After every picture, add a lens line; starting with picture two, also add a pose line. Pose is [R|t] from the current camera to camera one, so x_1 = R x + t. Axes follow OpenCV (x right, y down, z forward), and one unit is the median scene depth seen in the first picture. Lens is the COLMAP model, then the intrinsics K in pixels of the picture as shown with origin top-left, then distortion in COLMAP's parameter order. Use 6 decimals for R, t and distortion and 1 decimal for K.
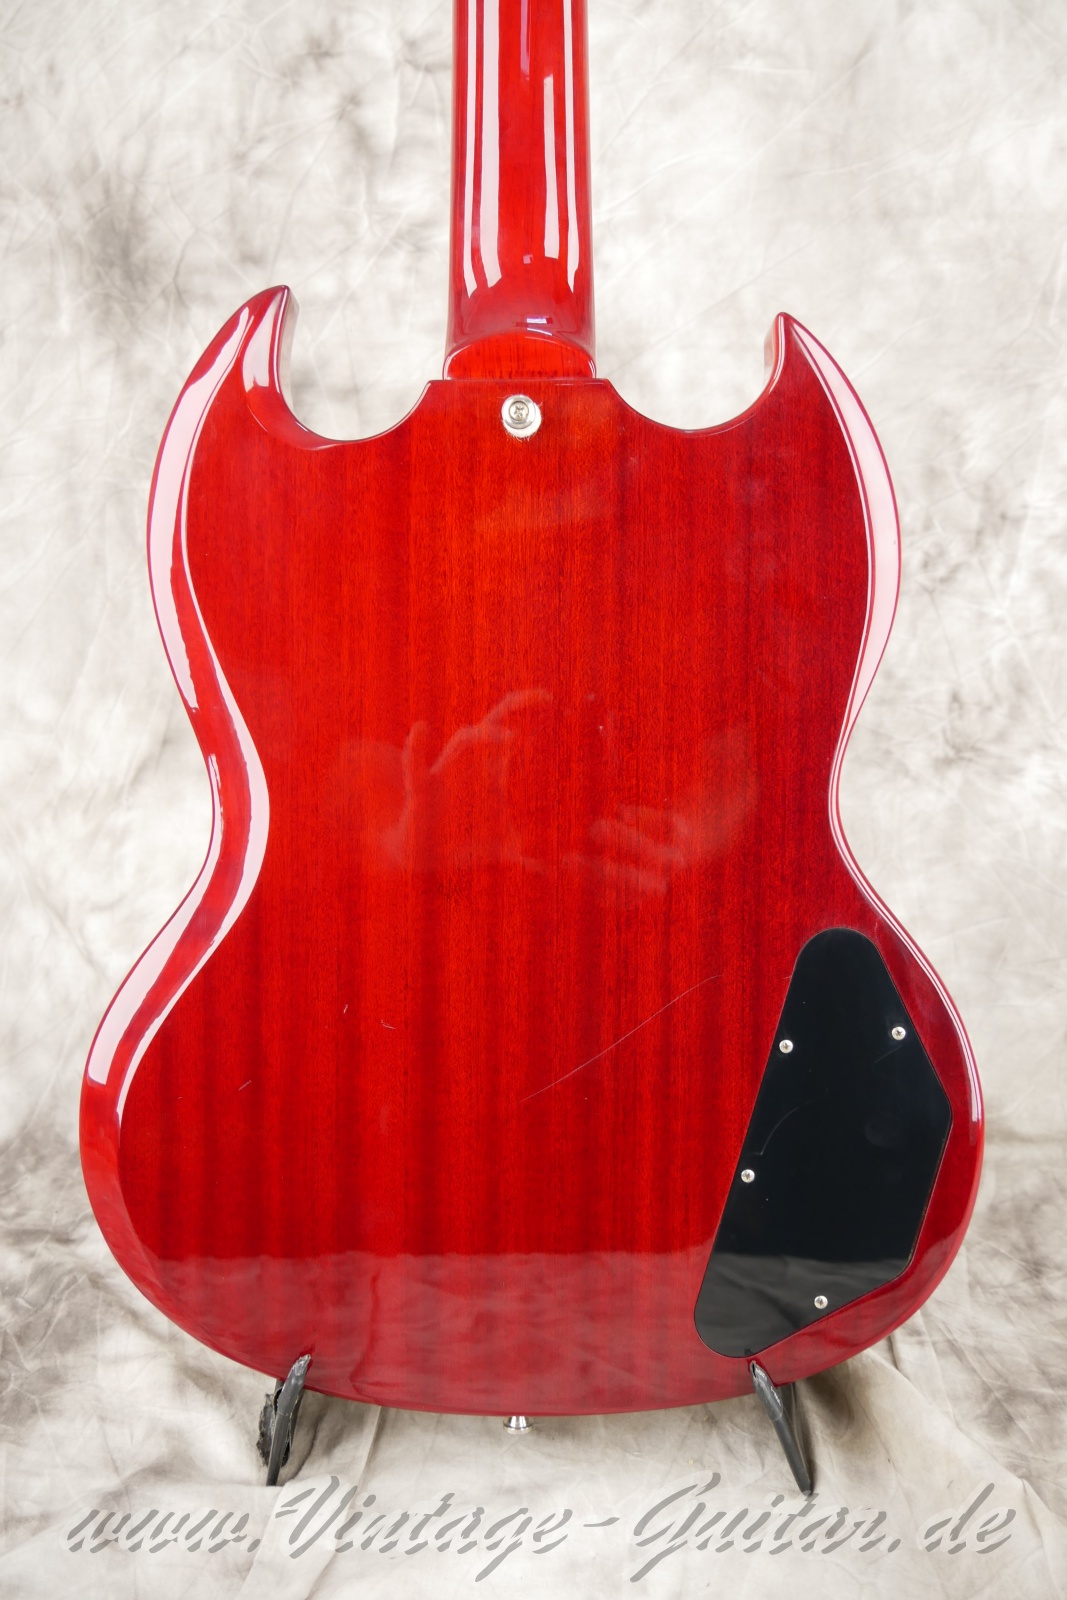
lens RADIAL K [[1325.1, 0, 529.4], [0, 1325.1, 791.6], [0, 0, 1]] dist [-0.081949, 0.045266]
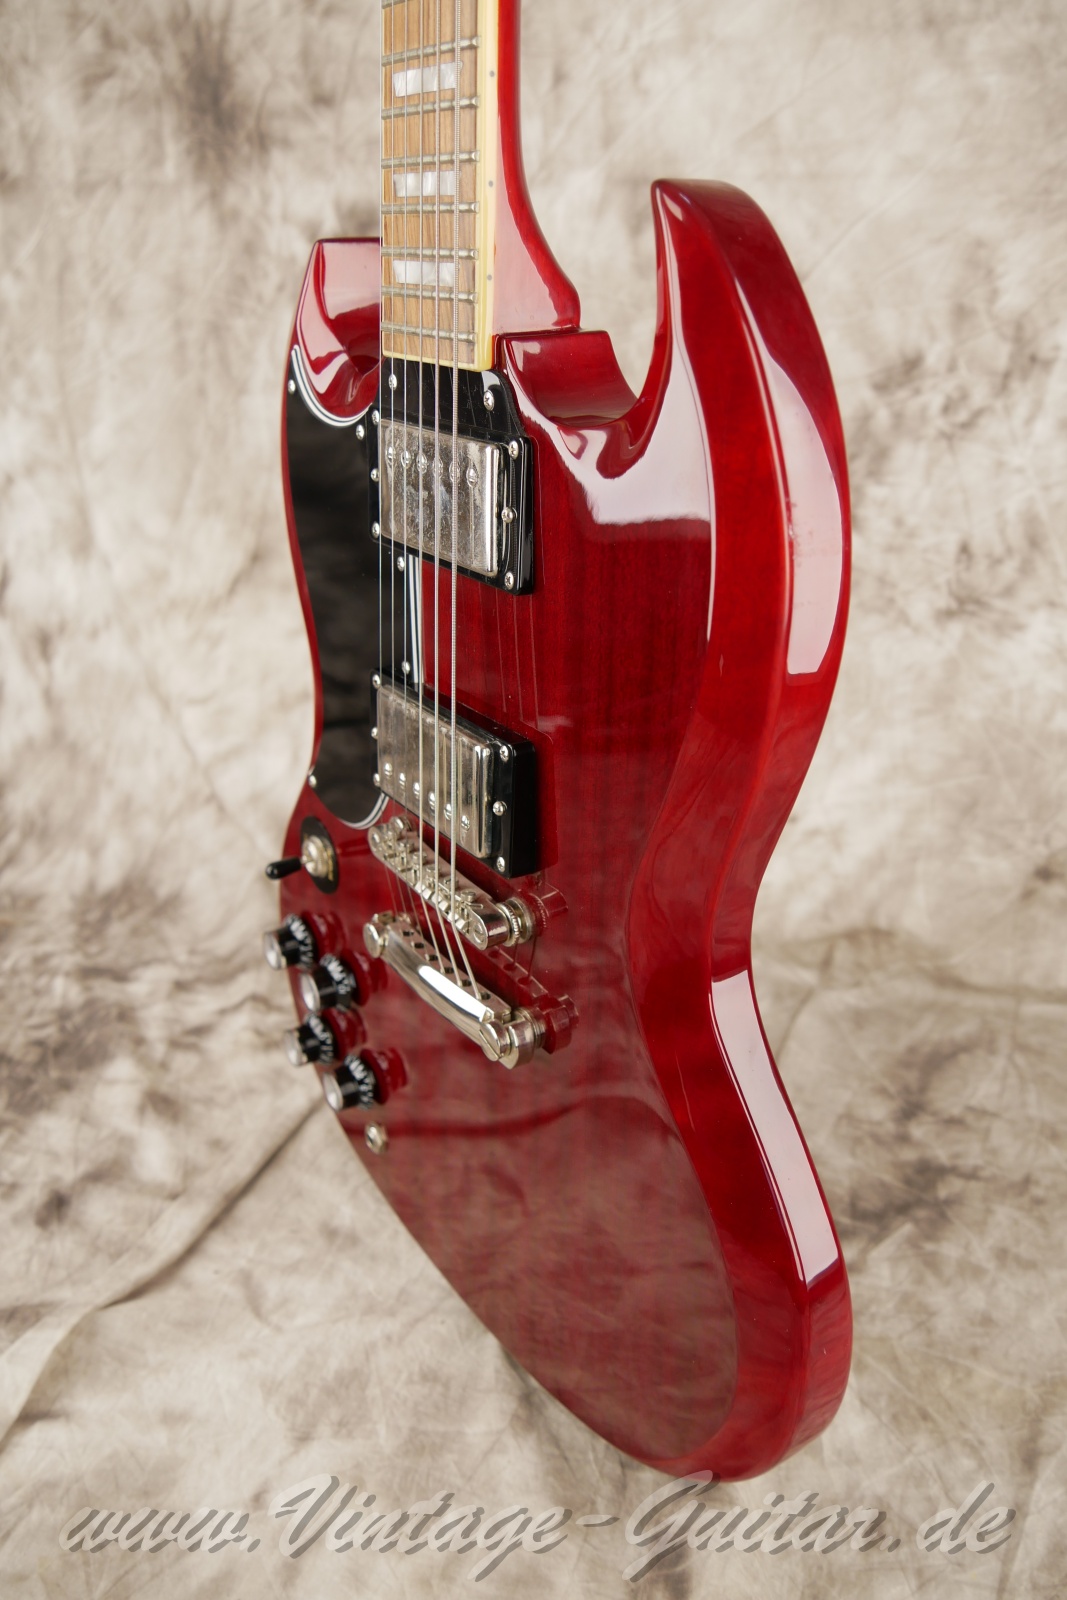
lens RADIAL K [[1325.1, 0, 538.2], [0, 1325.1, 804.8], [0, 0, 1]] dist [-0.081949, 0.045266]
pose [[0.961482, 0.087367, -0.260614, 0.282880], [-0.034137, 0.978755, 0.202173, -0.069608], [0.272740, -0.185489, 0.944037, -0.048508]]
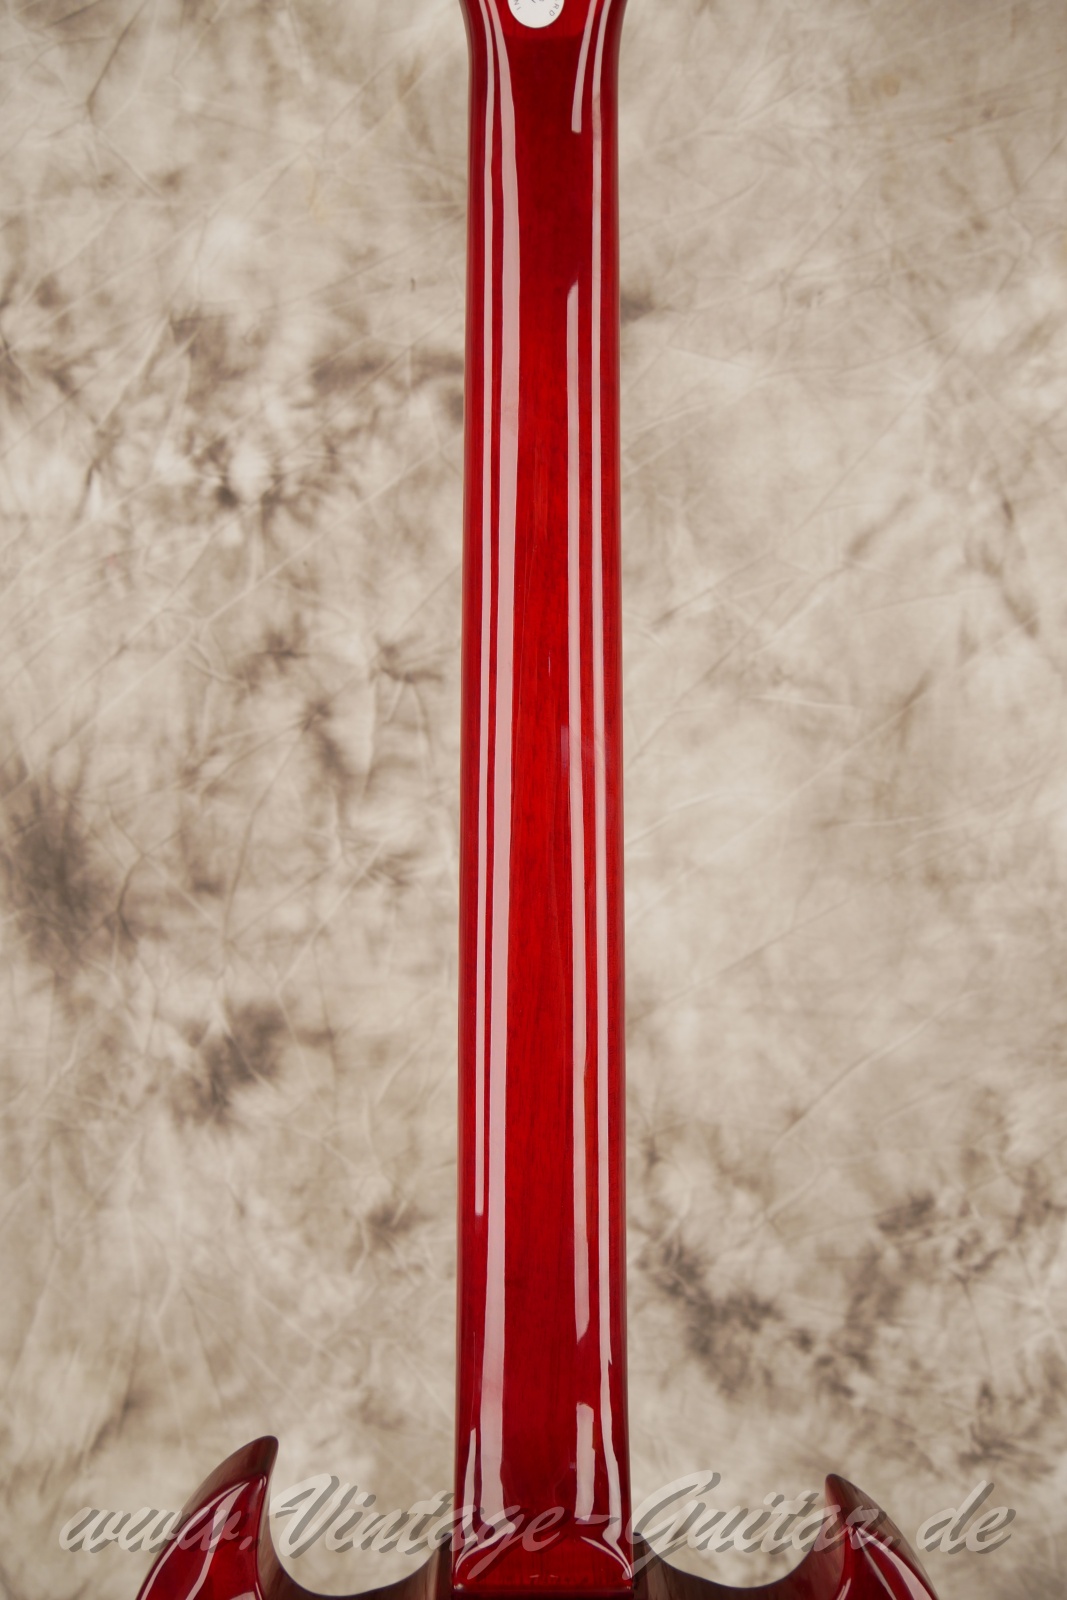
lens RADIAL K [[1325.1, 0, 528.1], [0, 1325.1, 799.9], [0, 0, 1]] dist [-0.081949, 0.045266]
pose [[0.999529, 0.000371, 0.030698, -0.026230], [-0.002495, 0.997601, 0.069183, -0.537344], [-0.030598, -0.069227, 0.997132, 0.123045]]
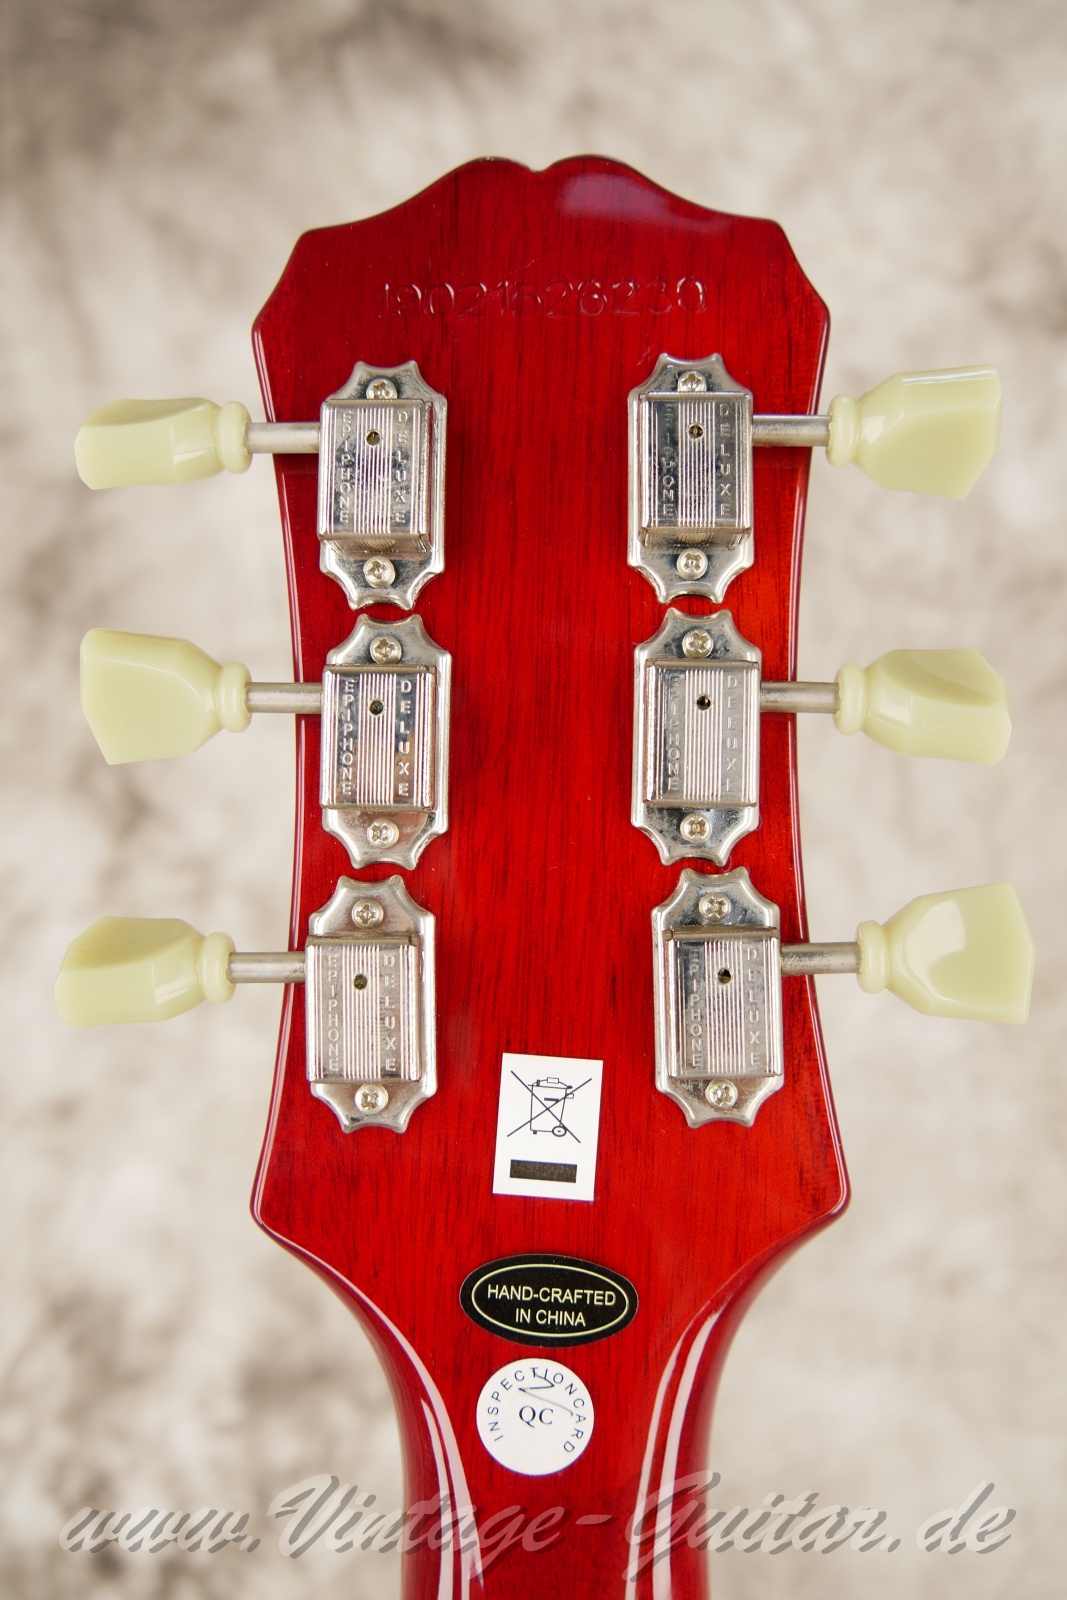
lens RADIAL K [[1325.1, 0, 549.6], [0, 1325.1, 809.7], [0, 0, 1]] dist [-0.081949, 0.045266]
pose [[0.999996, -0.000025, 0.002665, -0.003424], [0.000875, 0.947619, -0.319403, -0.807009], [-0.002518, 0.319404, 0.947615, 0.354761]]
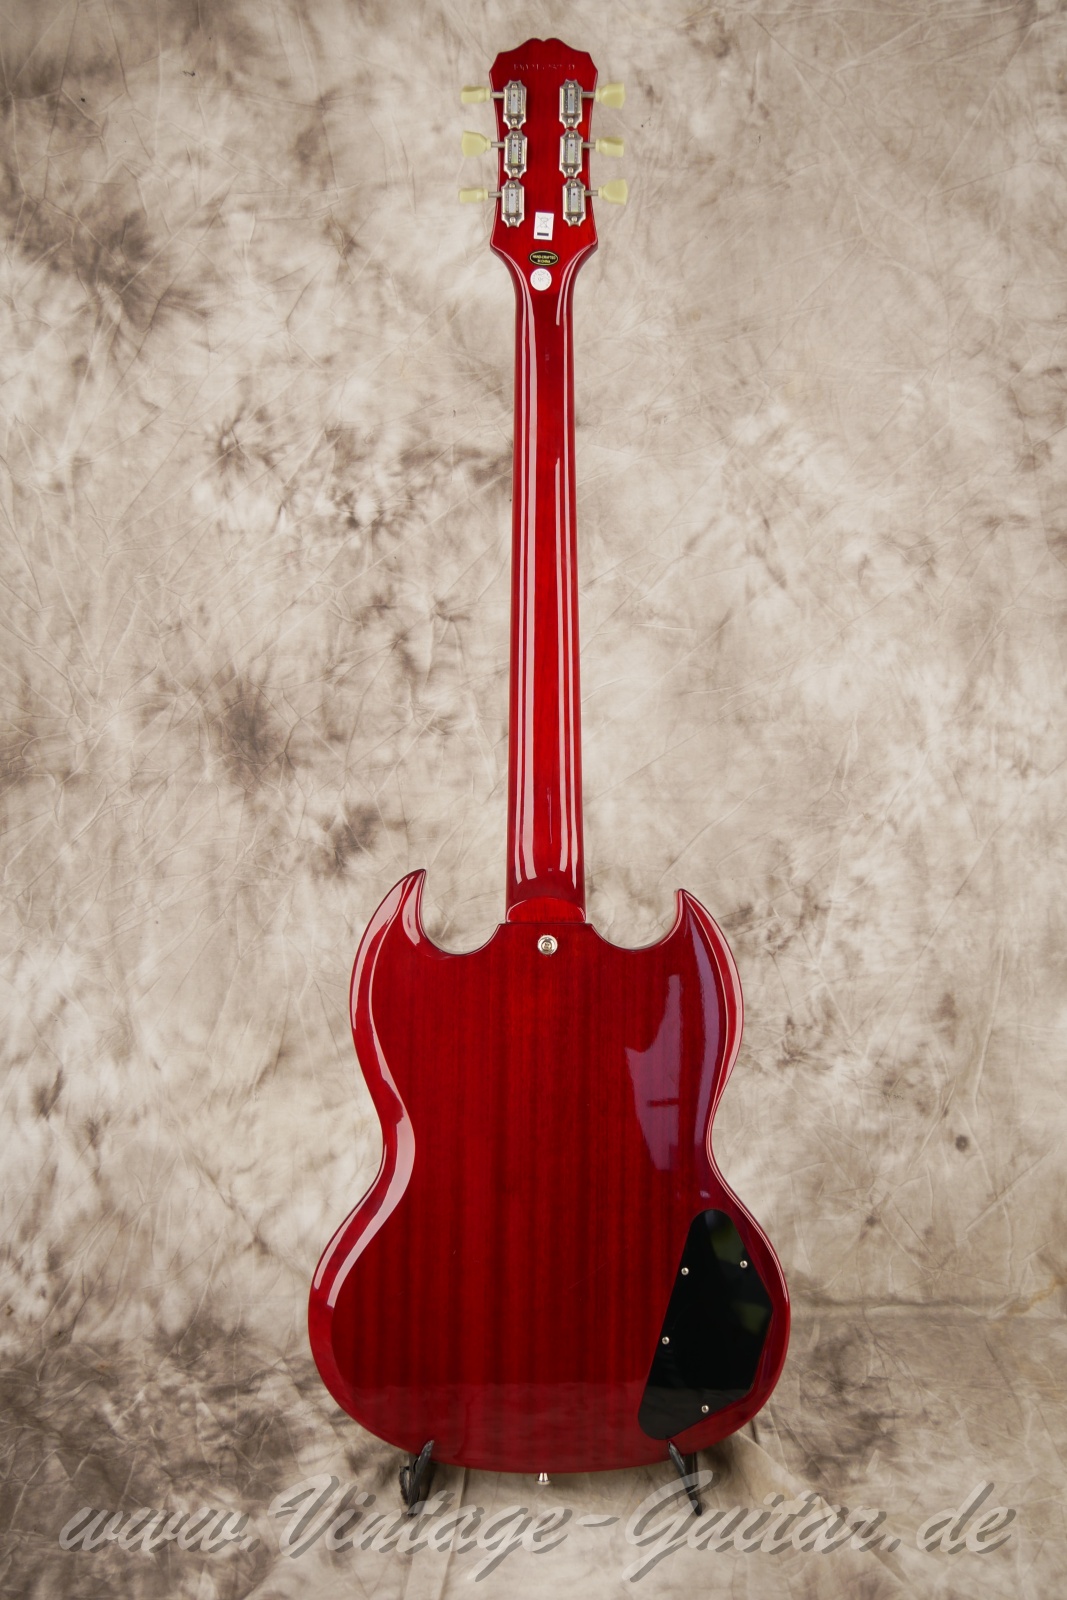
lens RADIAL K [[1325.1, 0, 526.3], [0, 1325.1, 809.5], [0, 0, 1]] dist [-0.081949, 0.045266]
pose [[0.996498, -0.005735, 0.083417, -0.122366], [0.013337, 0.995774, -0.090862, -0.182154], [-0.082543, 0.091657, 0.992364, -0.568943]]
